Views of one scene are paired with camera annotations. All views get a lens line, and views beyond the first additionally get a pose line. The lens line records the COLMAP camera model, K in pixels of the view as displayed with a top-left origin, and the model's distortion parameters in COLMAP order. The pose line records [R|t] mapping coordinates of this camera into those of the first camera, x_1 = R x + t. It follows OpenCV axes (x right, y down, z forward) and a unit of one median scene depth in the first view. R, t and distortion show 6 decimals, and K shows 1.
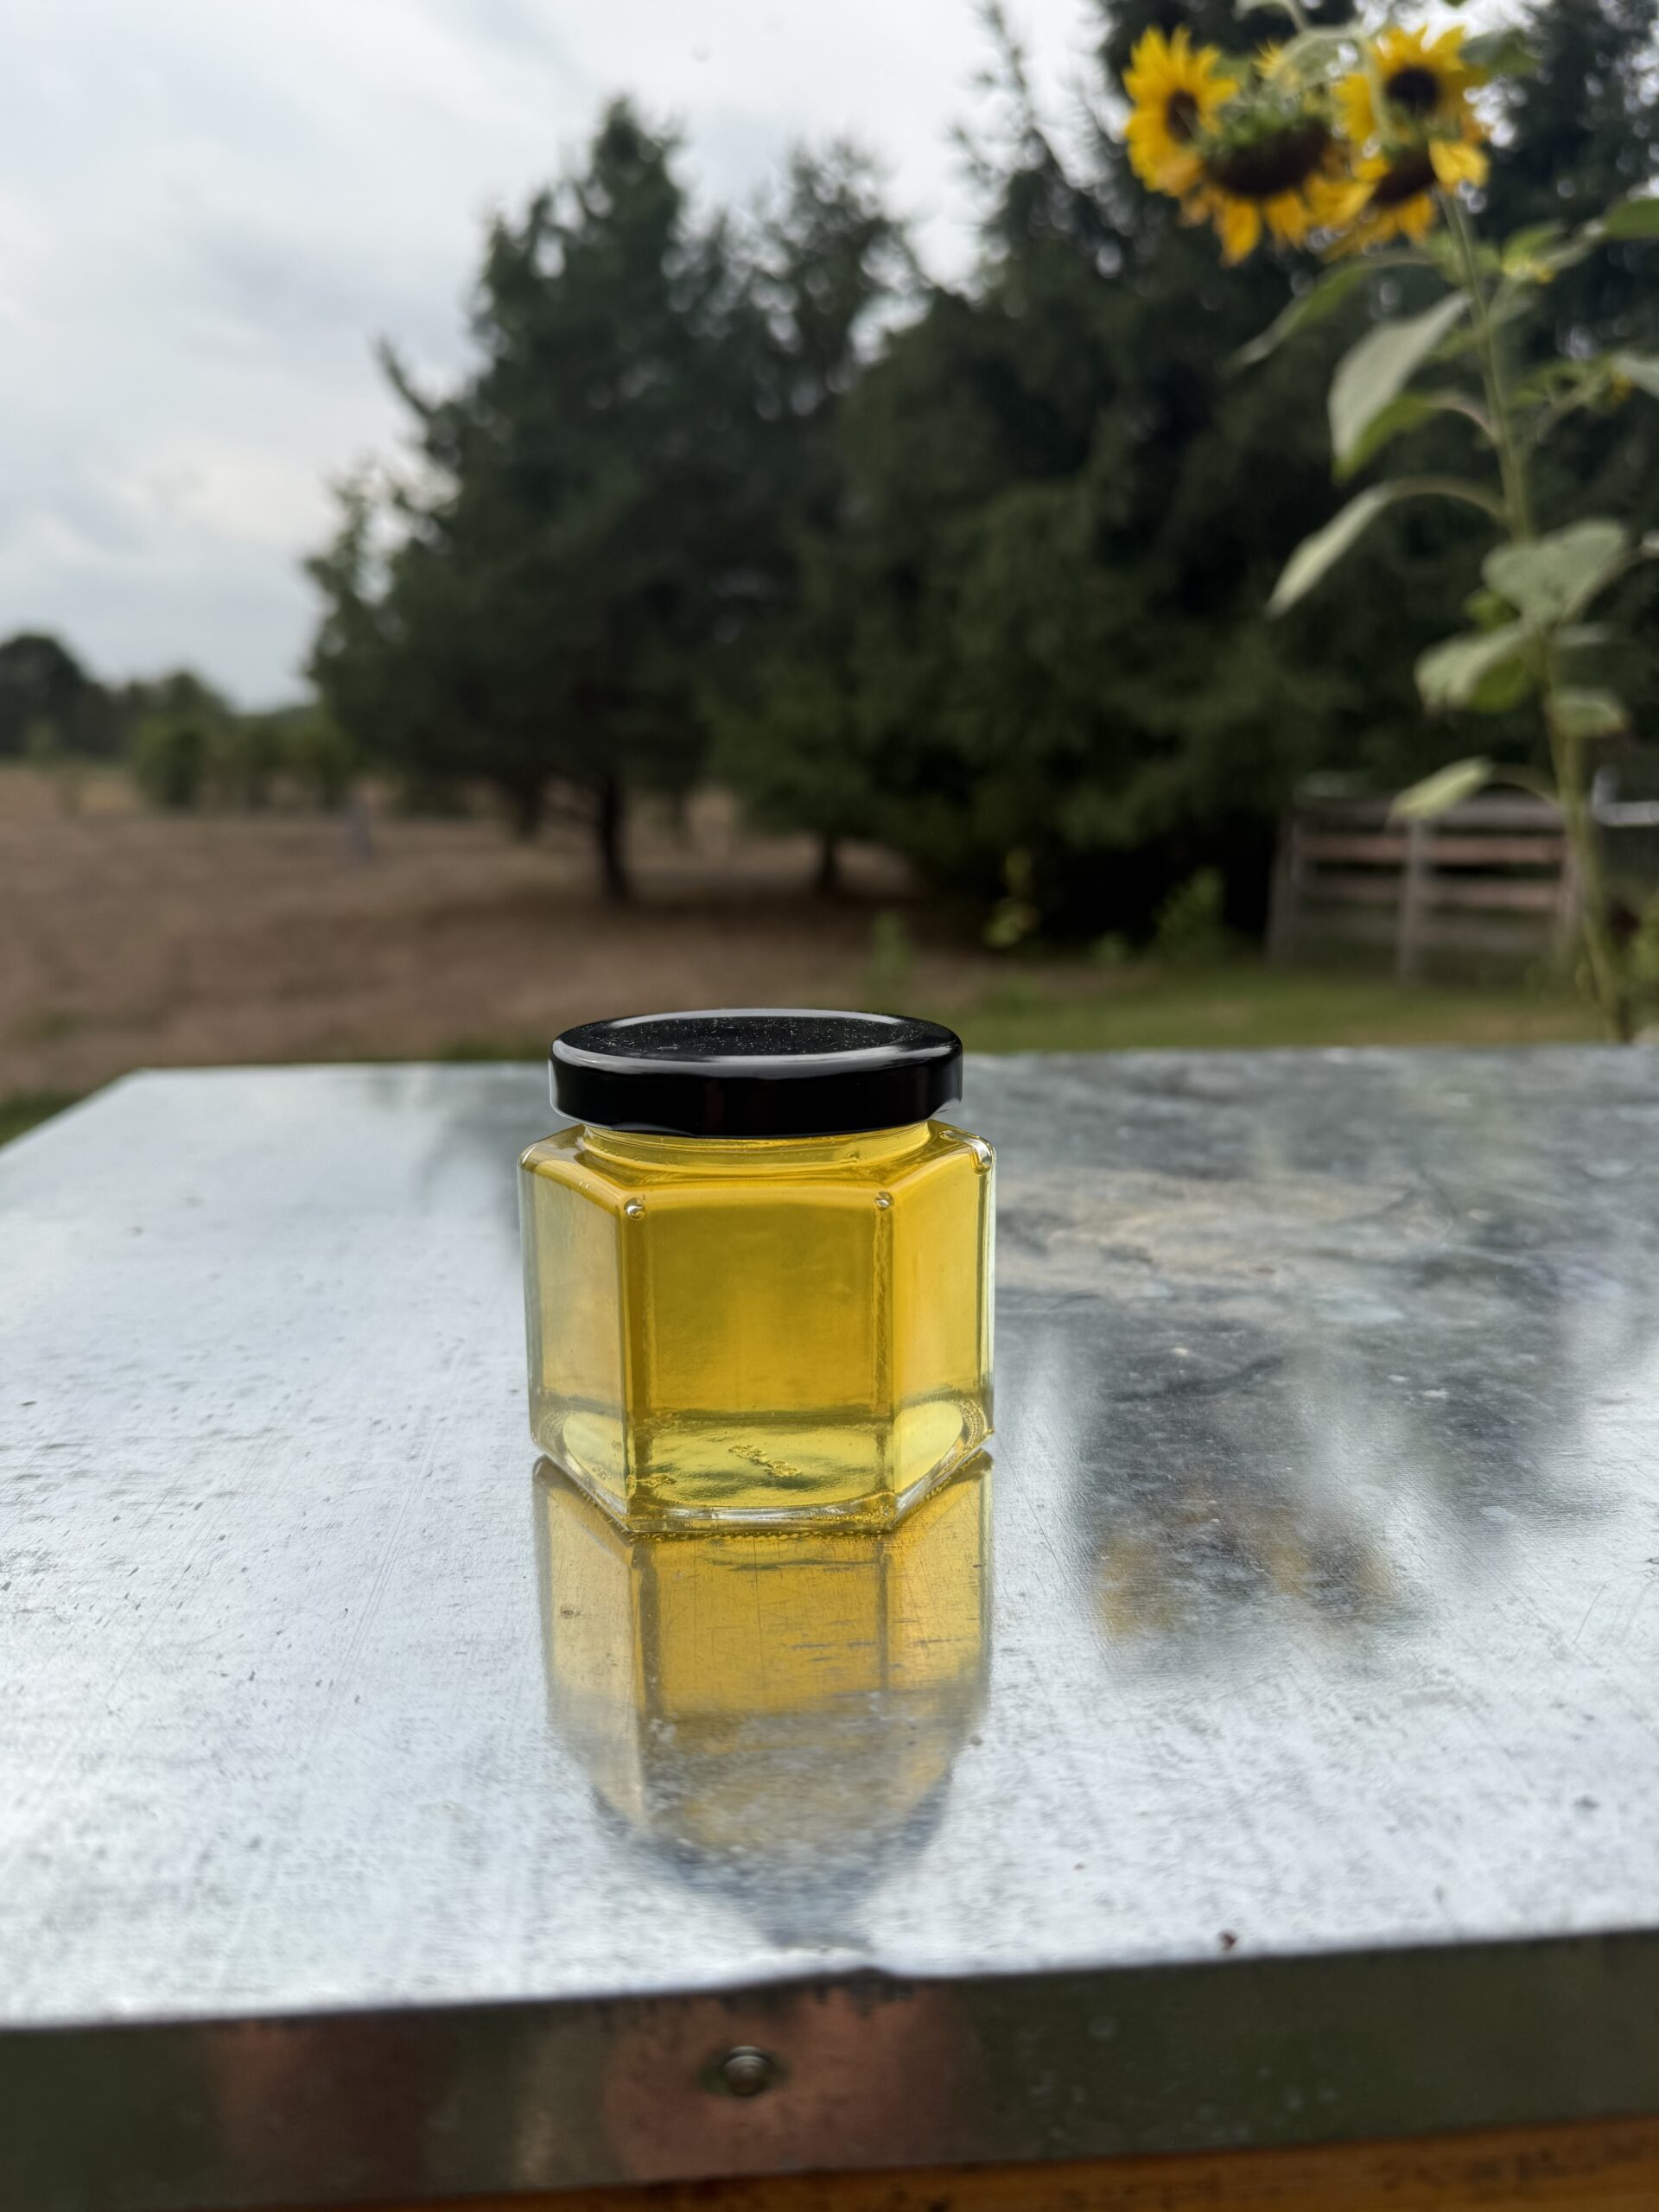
lens RADIAL K [[1594.2, 0, 824.2], [0, 1594.2, 1114.3], [0, 0, 1]] dist [-0.040838, -0.000184]
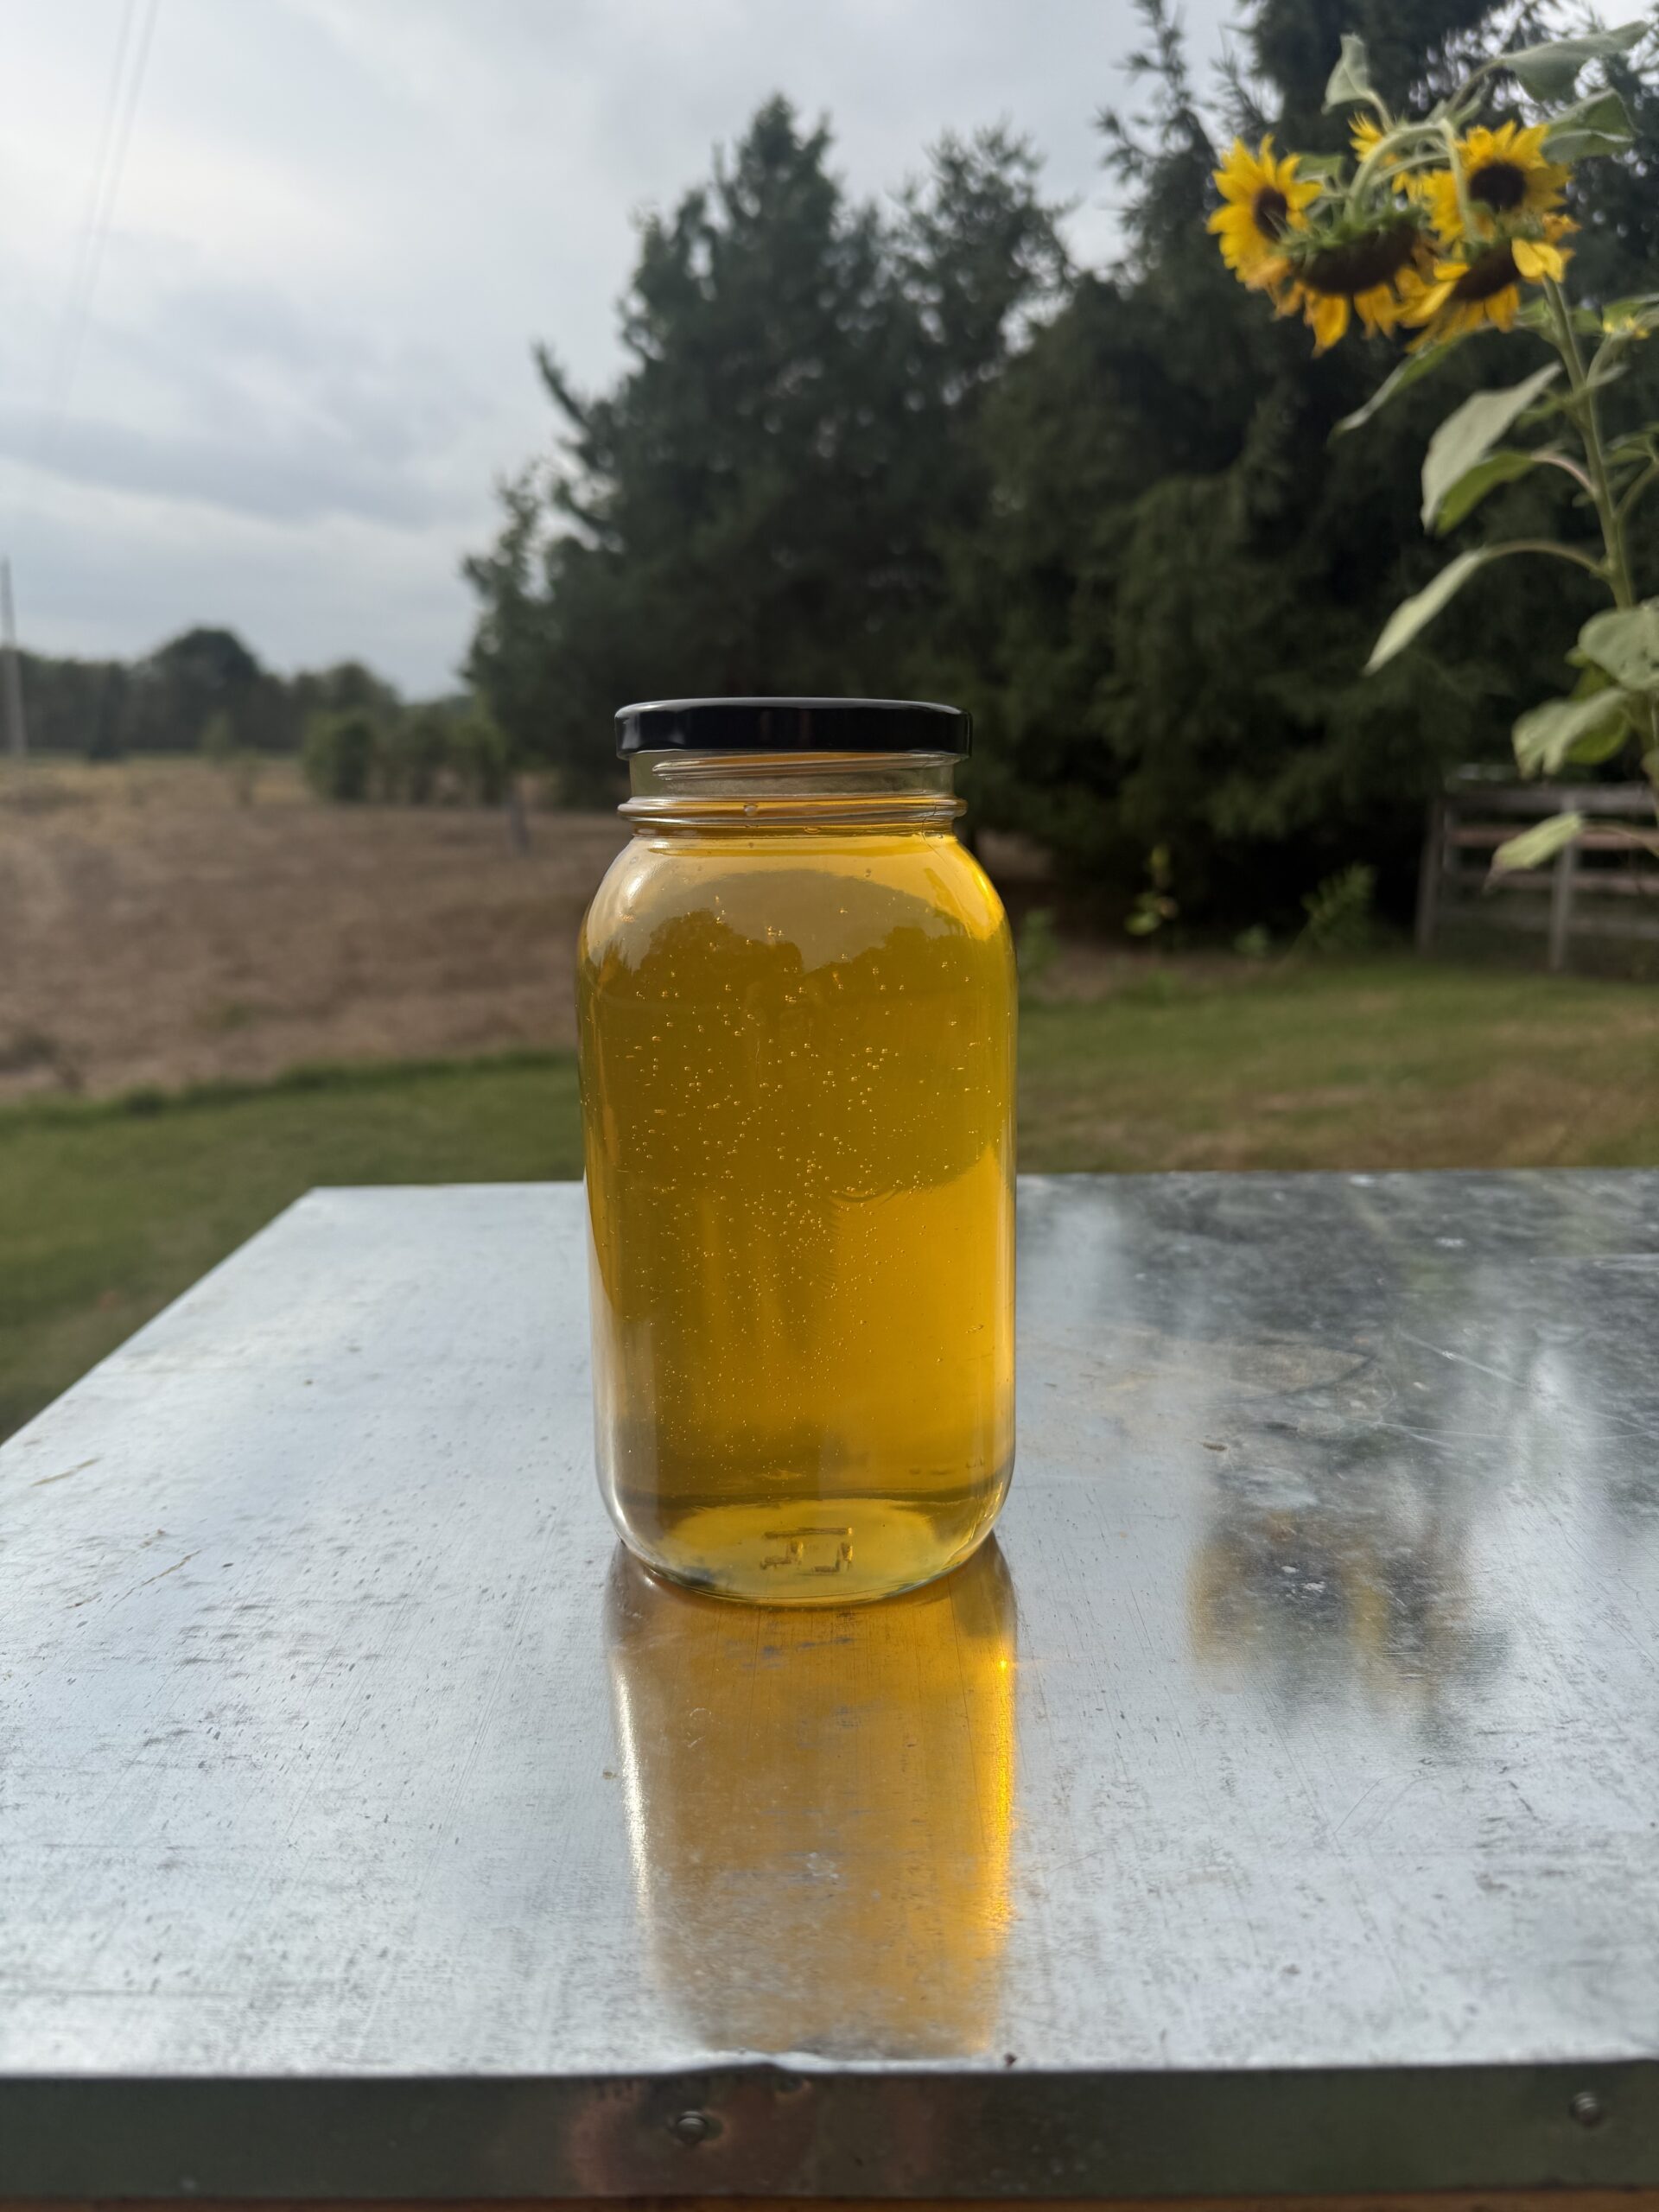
lens RADIAL K [[1557.3, 0, 845.6], [0, 1557.3, 1137.7], [0, 0, 1]] dist [-0.032655, 0.008942]
pose [[0.997040, 0.010389, -0.076176, 0.163266], [-0.008458, 0.999636, 0.025633, -0.318273], [0.076415, -0.024913, 0.996765, -0.372966]]
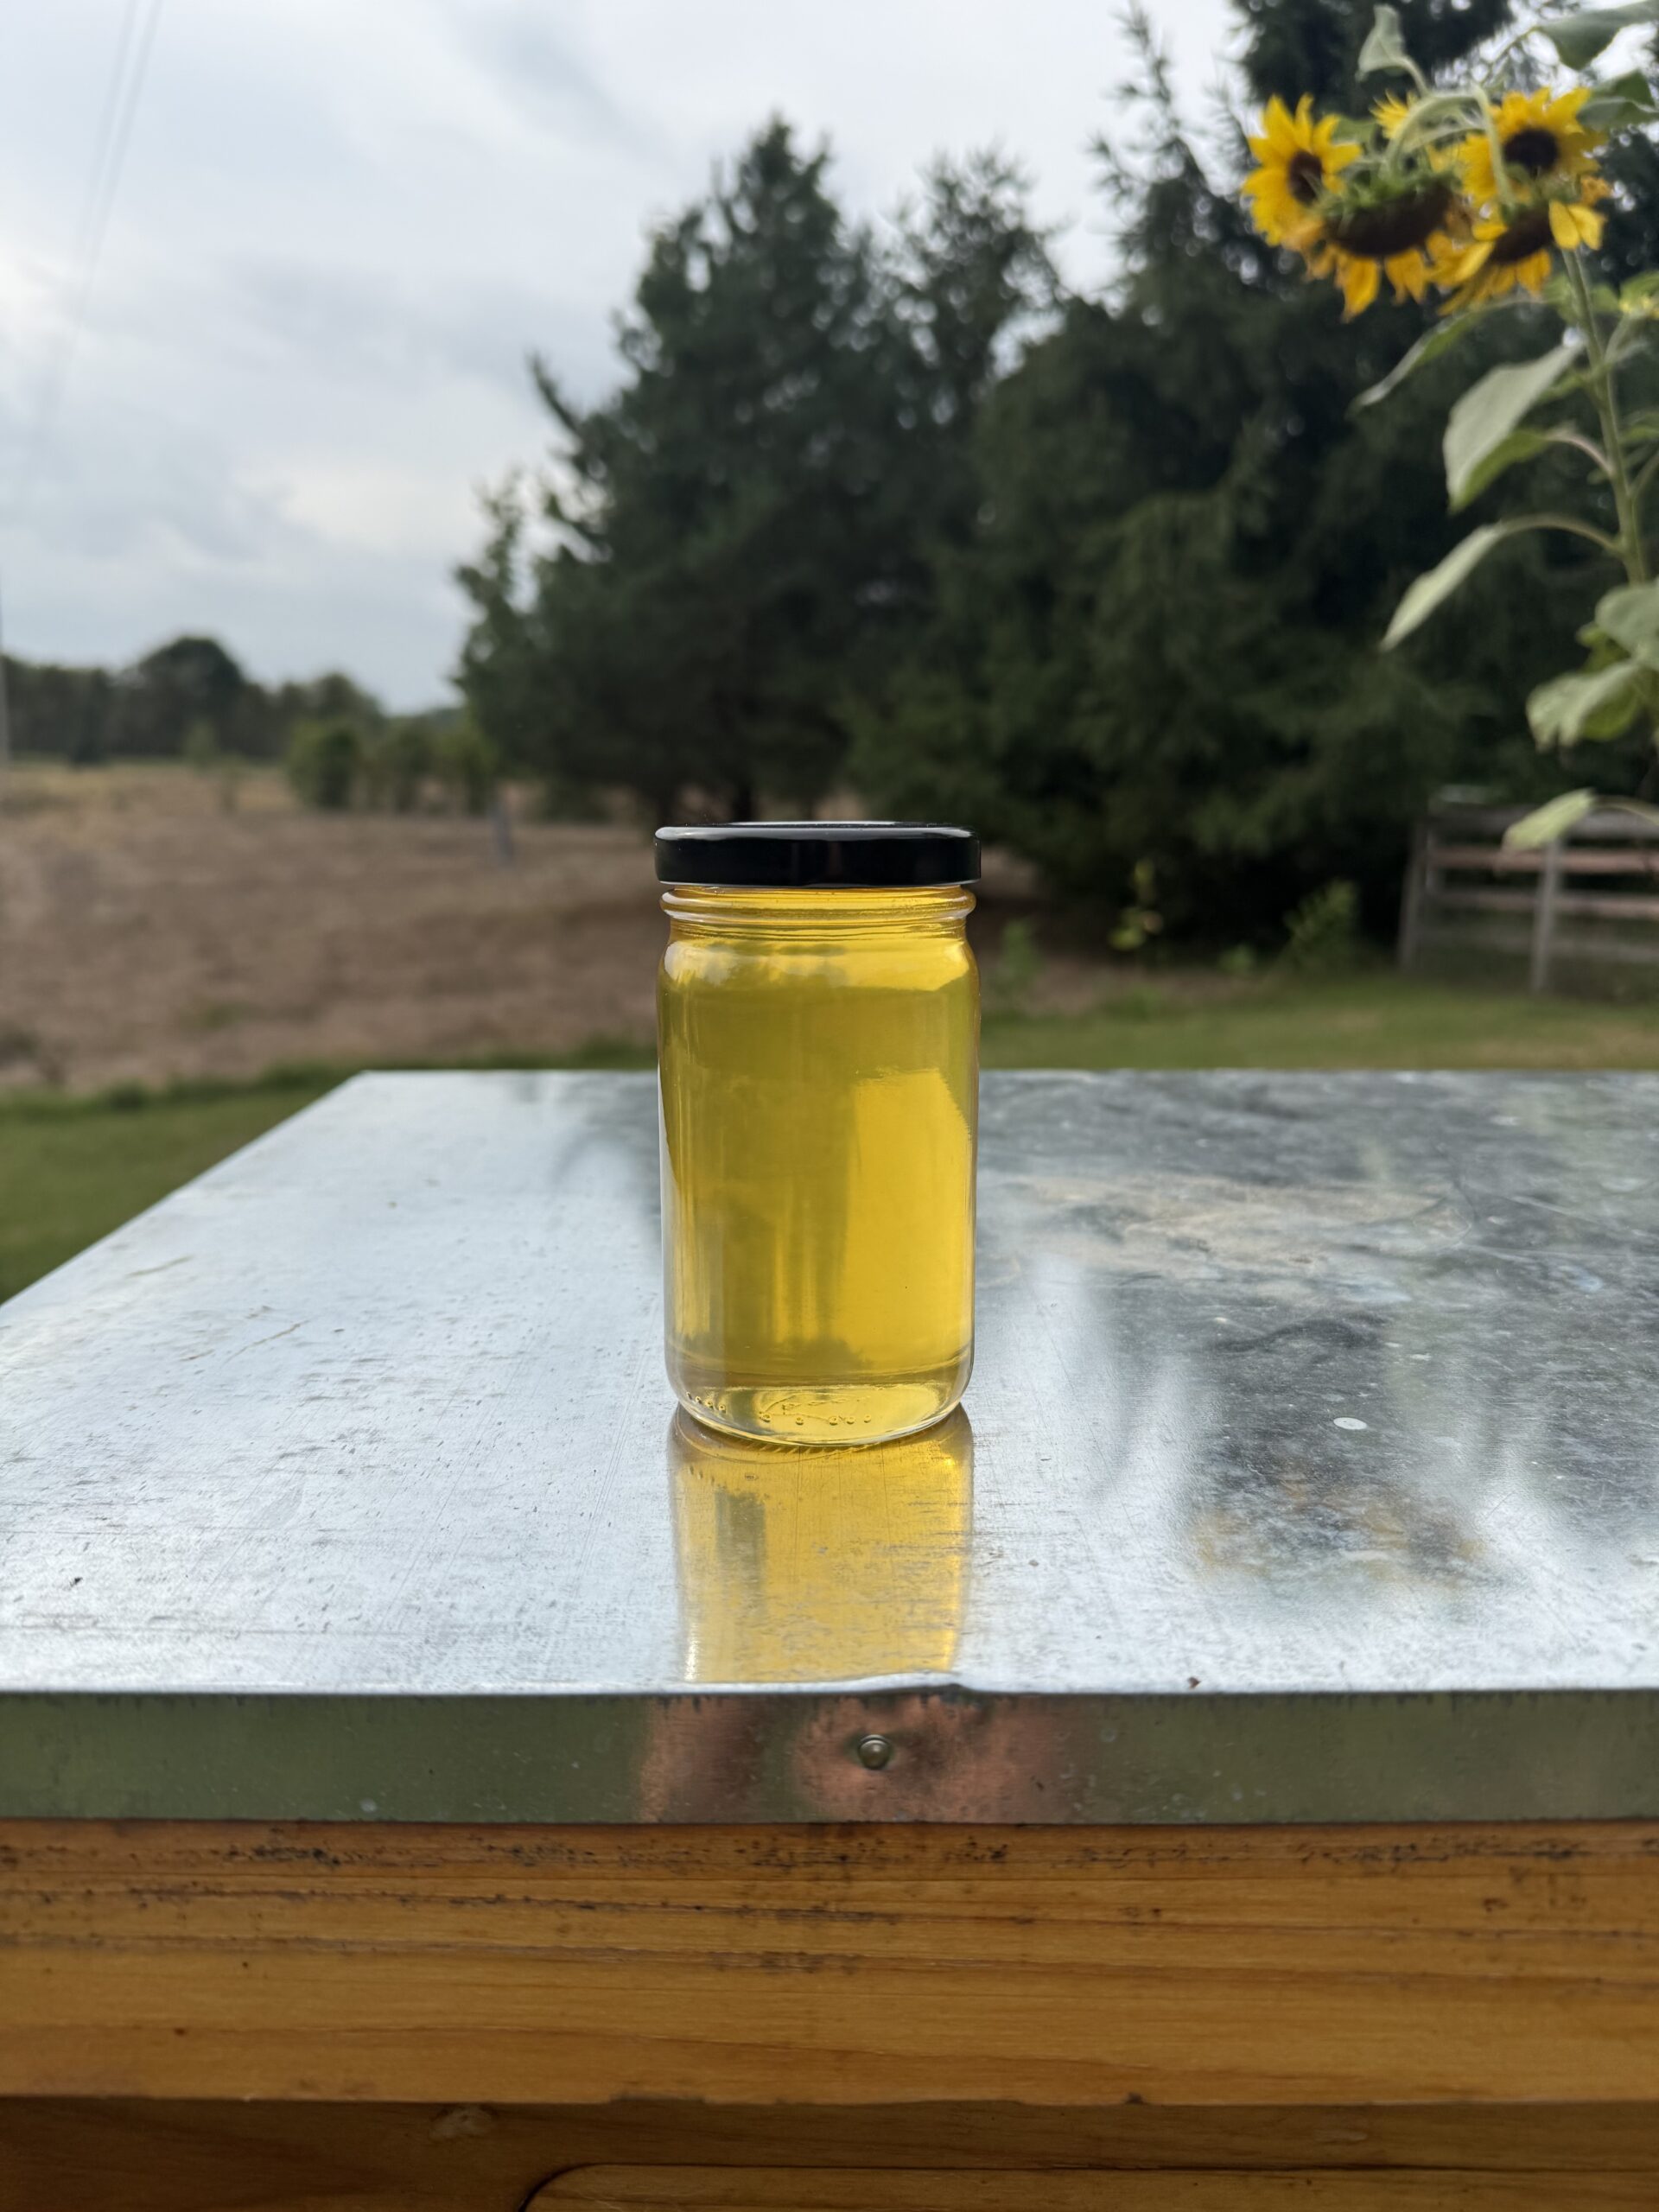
lens RADIAL K [[1562.2, 0, 843.2], [0, 1562.2, 1113.7], [0, 0, 1]] dist [-0.017889, -0.006251]
pose [[0.997537, 0.020919, -0.066954, 0.007262], [-0.020934, 0.999781, 0.000467, -0.013789], [0.066949, 0.000936, 0.997756, -0.423124]]
